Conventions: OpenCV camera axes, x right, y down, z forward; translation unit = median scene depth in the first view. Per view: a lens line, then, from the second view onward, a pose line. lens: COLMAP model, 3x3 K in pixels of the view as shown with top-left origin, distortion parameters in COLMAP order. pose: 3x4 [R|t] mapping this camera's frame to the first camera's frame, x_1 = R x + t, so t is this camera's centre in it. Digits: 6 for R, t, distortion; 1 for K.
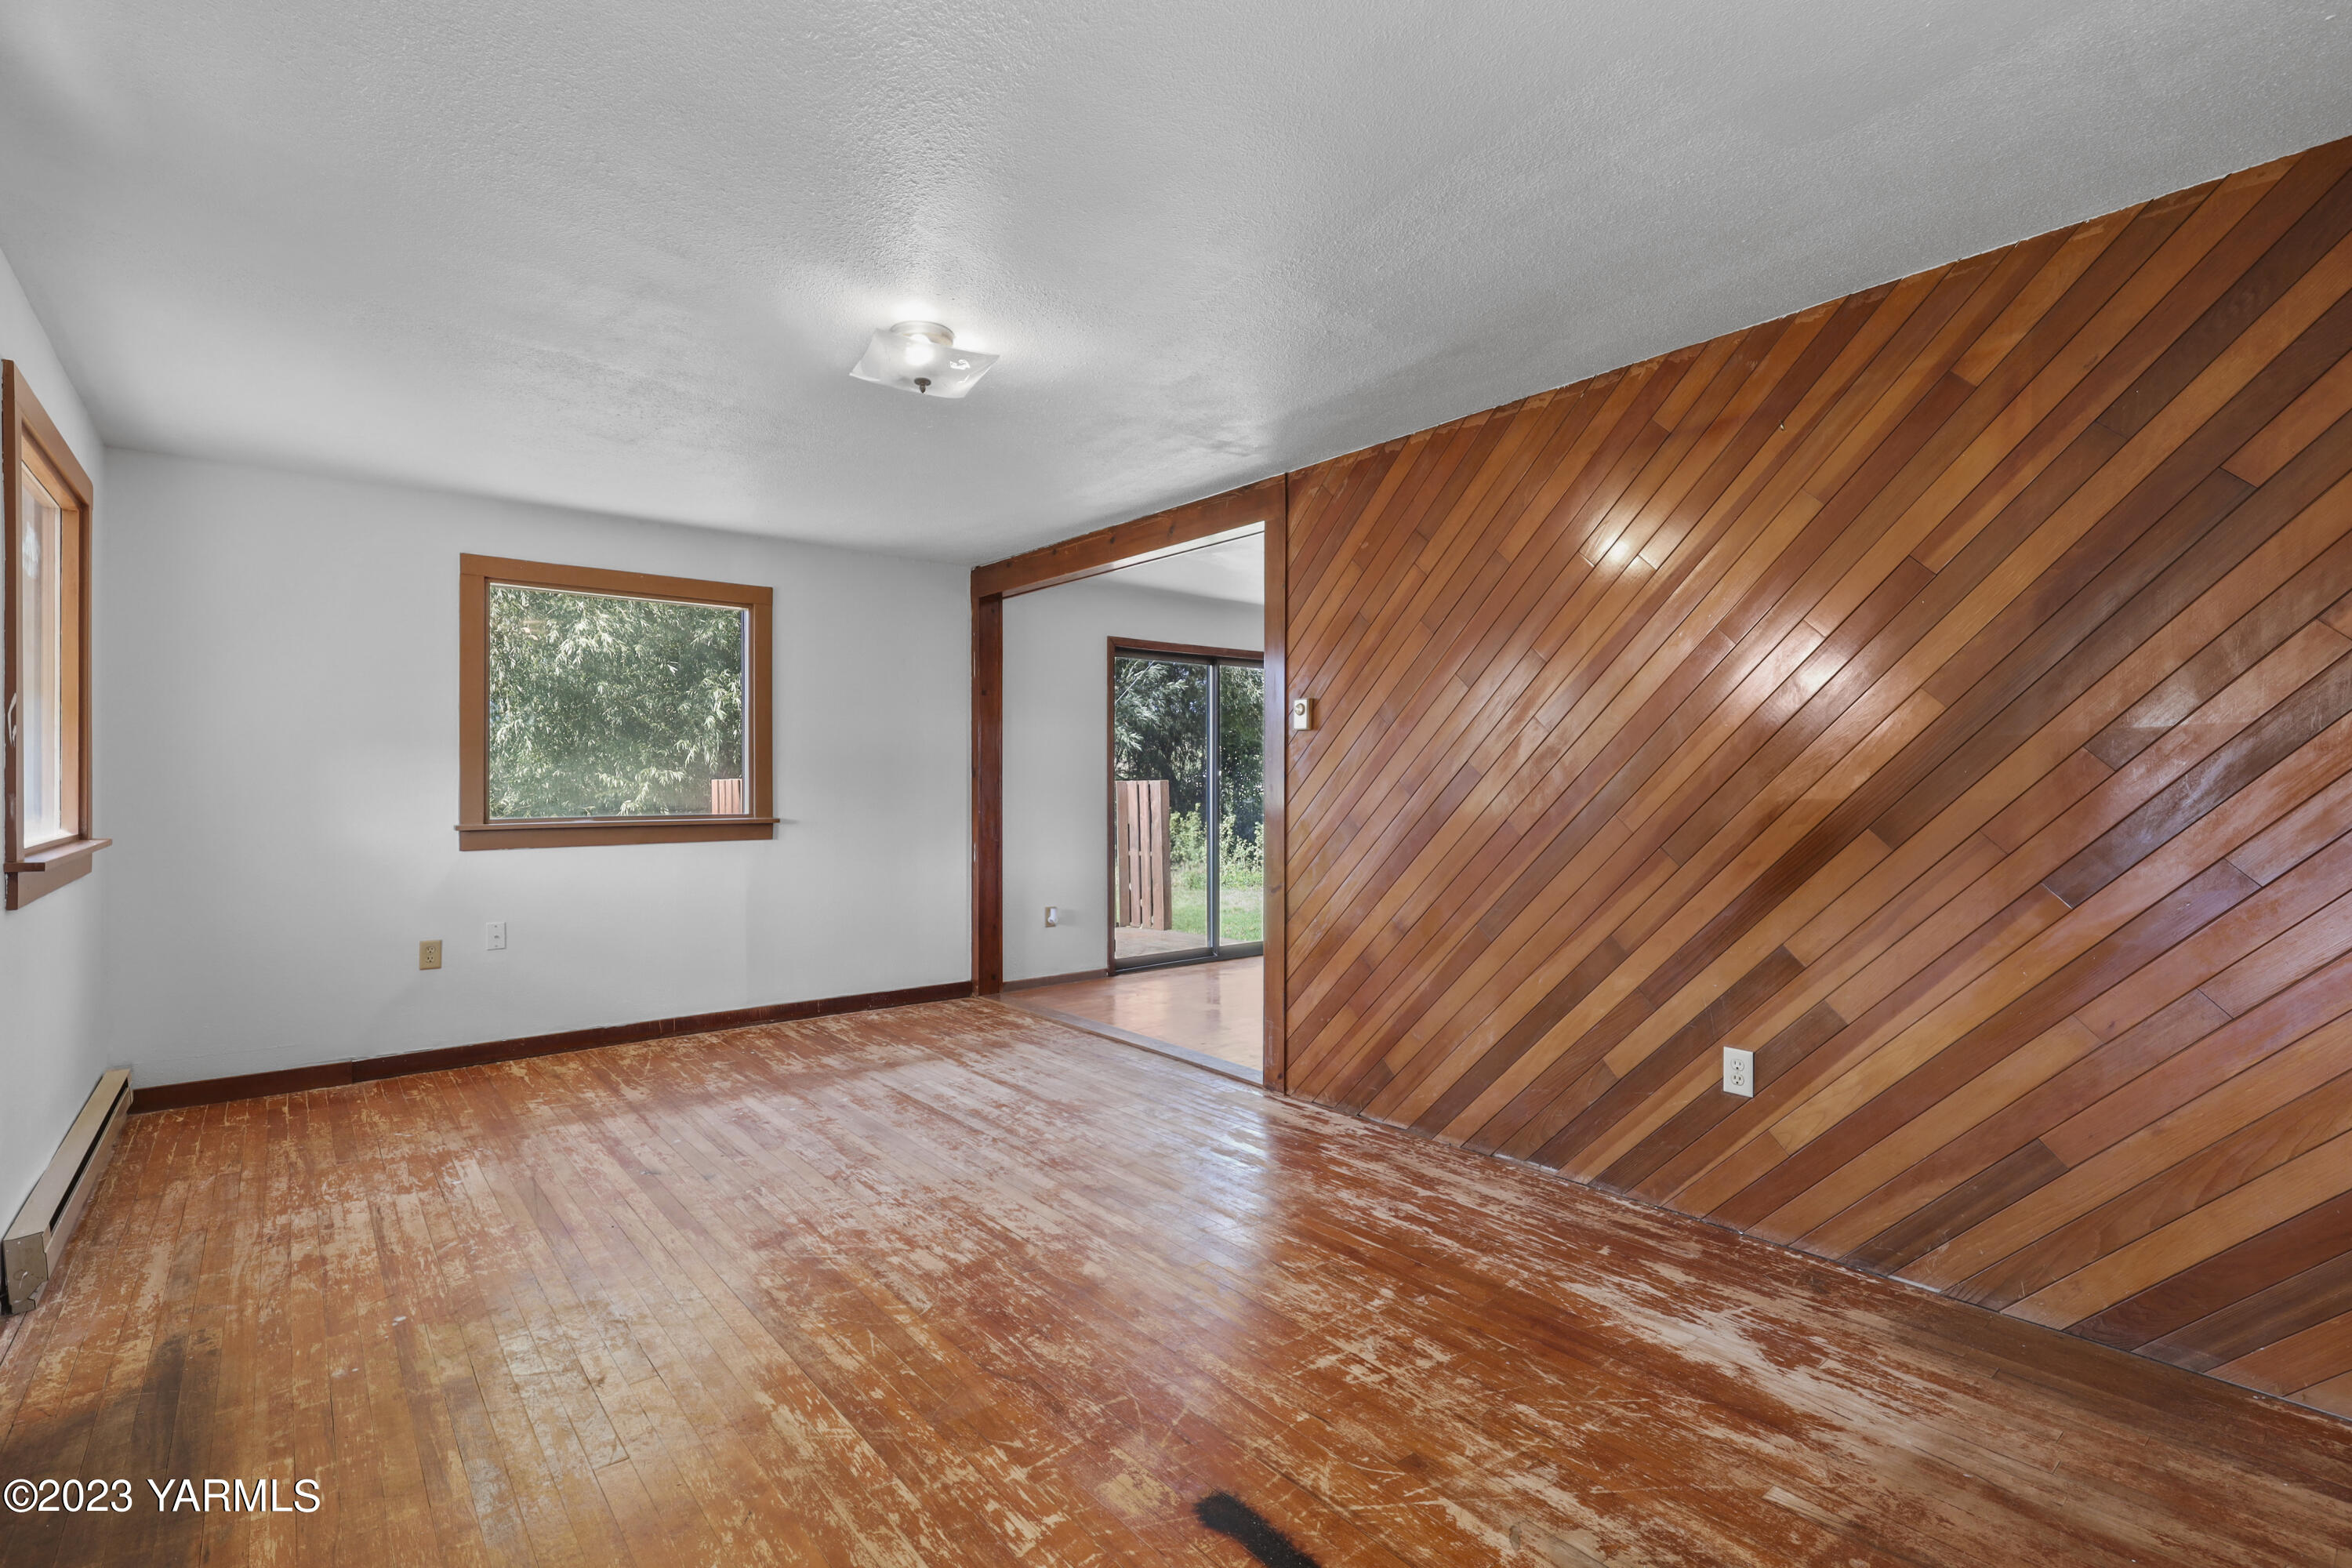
lens RADIAL K [[1071.7, 0, 1161.5], [0, 1071.7, 794.3], [0, 0, 1]] dist [-0.001719, 0.000390]
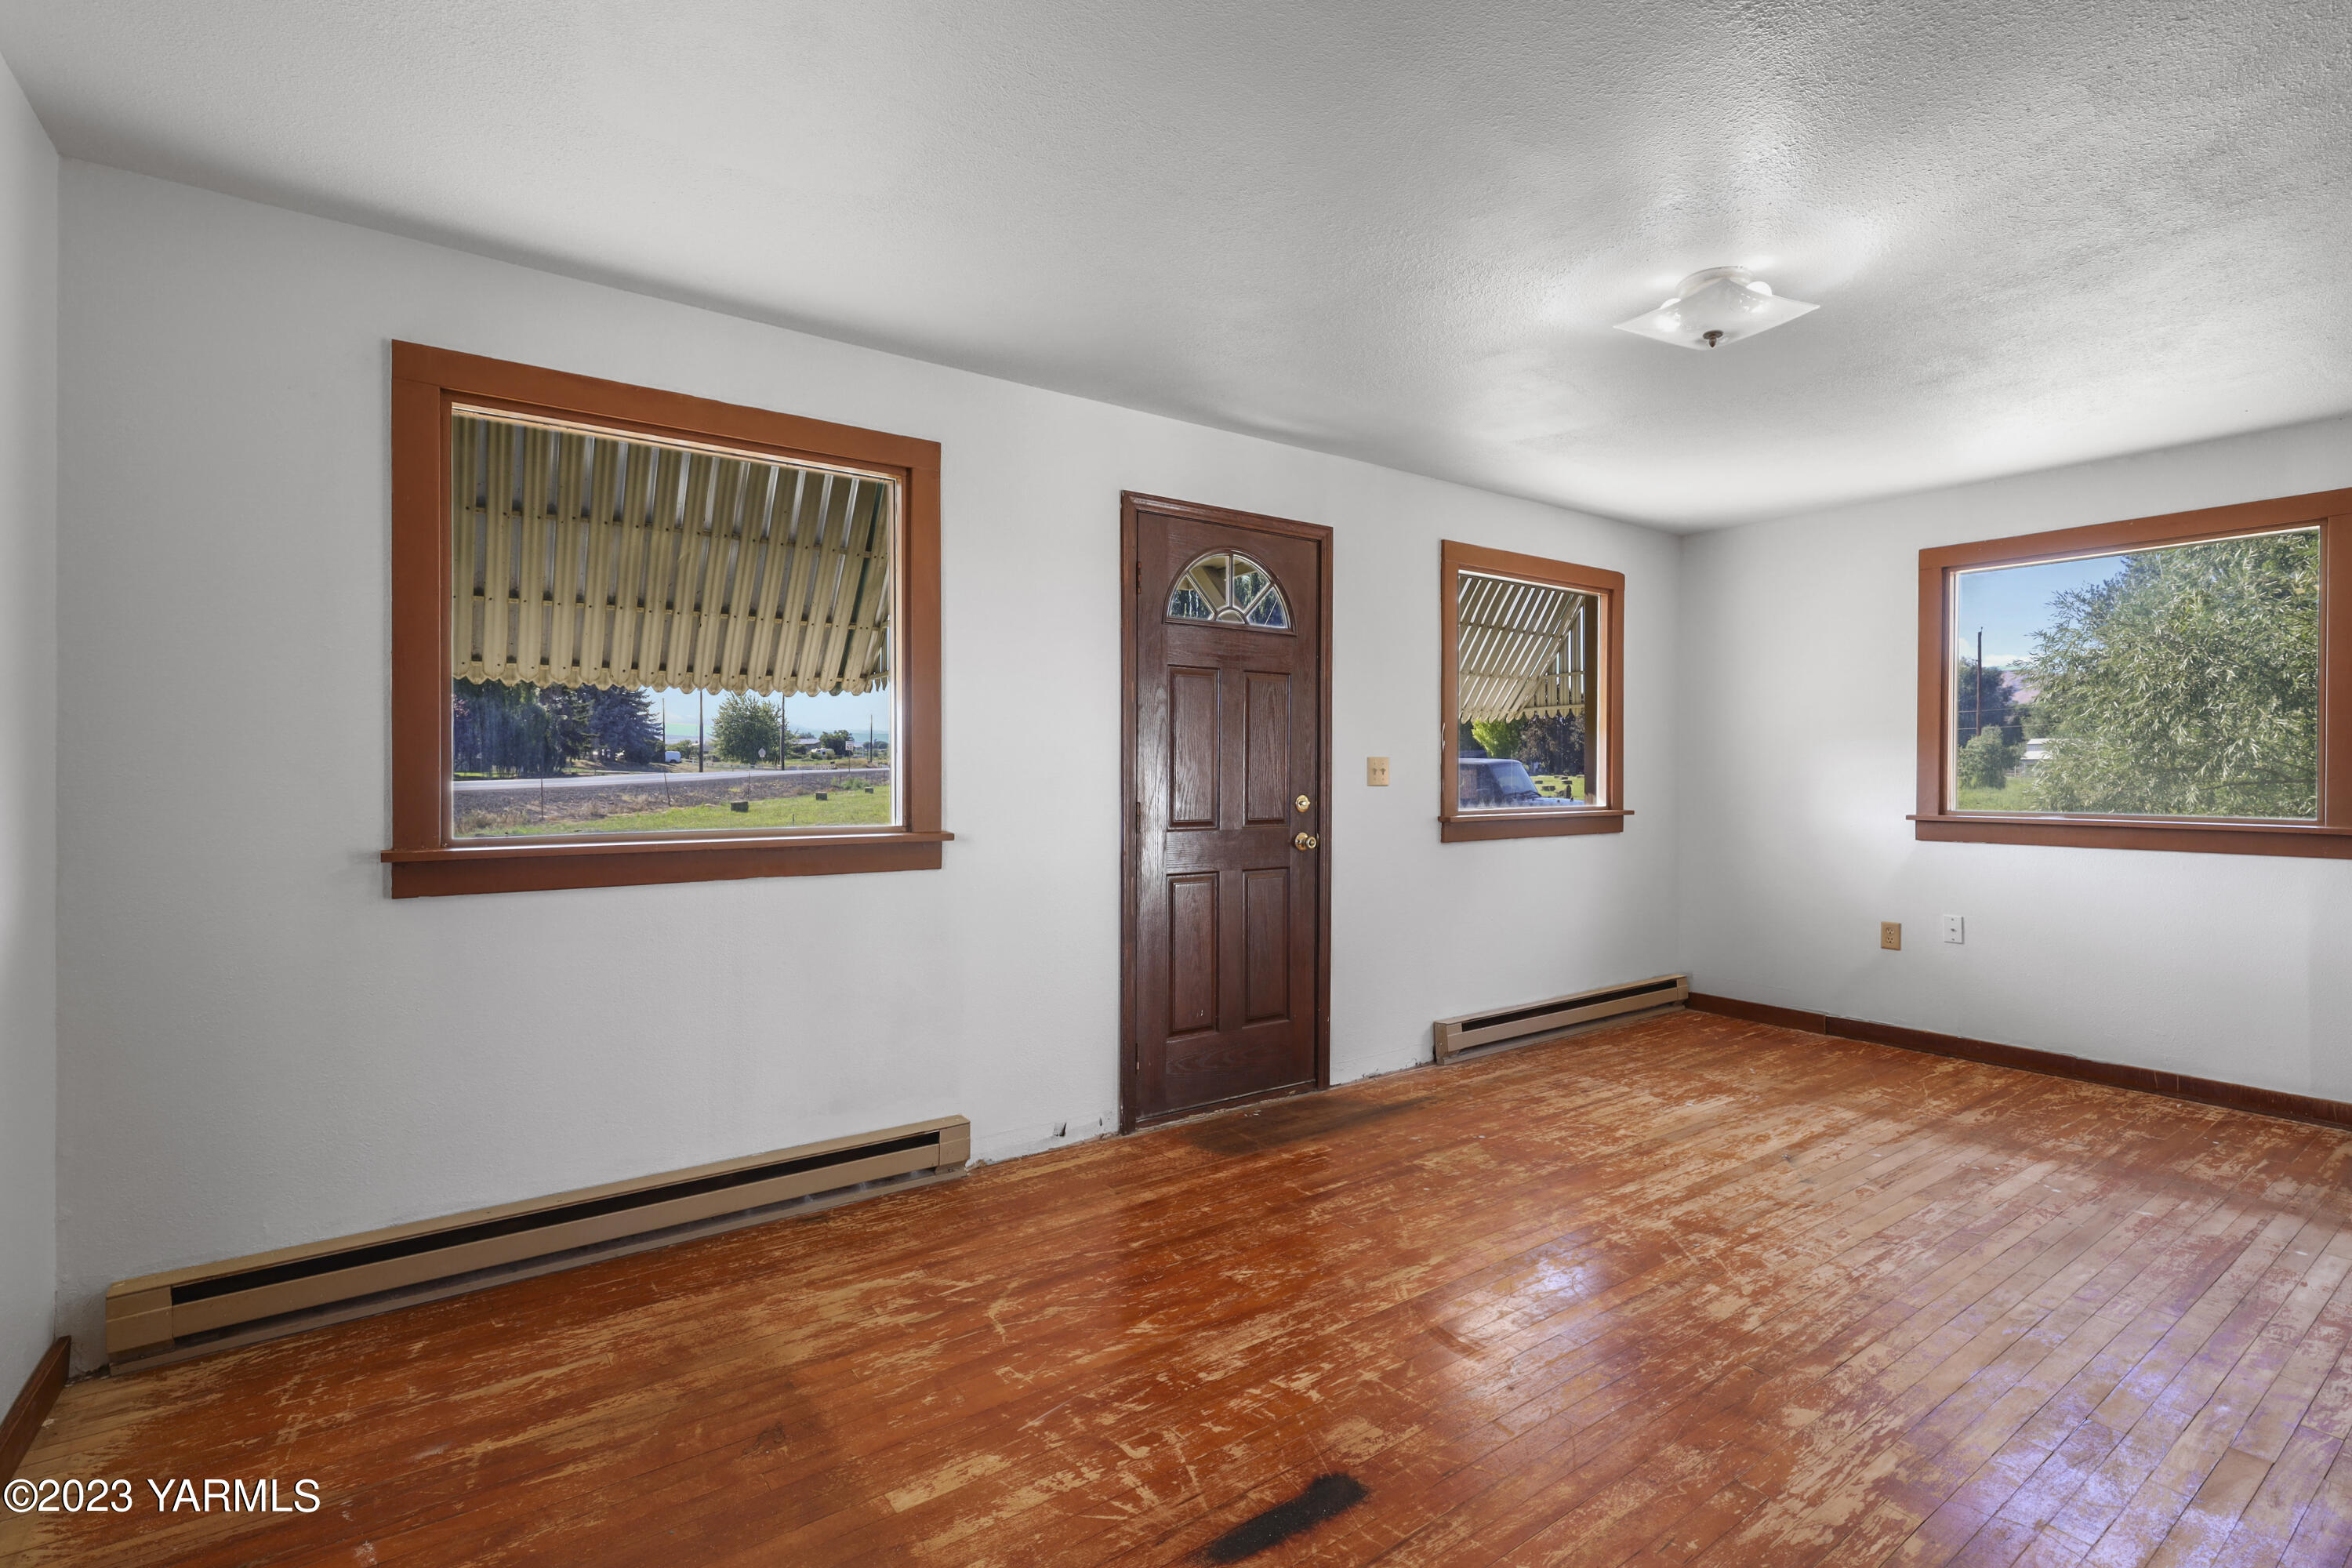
lens RADIAL K [[1071.7, 0, 1168.4], [0, 1071.7, 776.8], [0, 0, 1]] dist [-0.001719, 0.000390]
pose [[-0.046625, 0.007273, -0.998886, 0.582424], [-0.014846, 0.999858, 0.007973, -0.007334], [0.998802, 0.015201, -0.046511, 0.474549]]
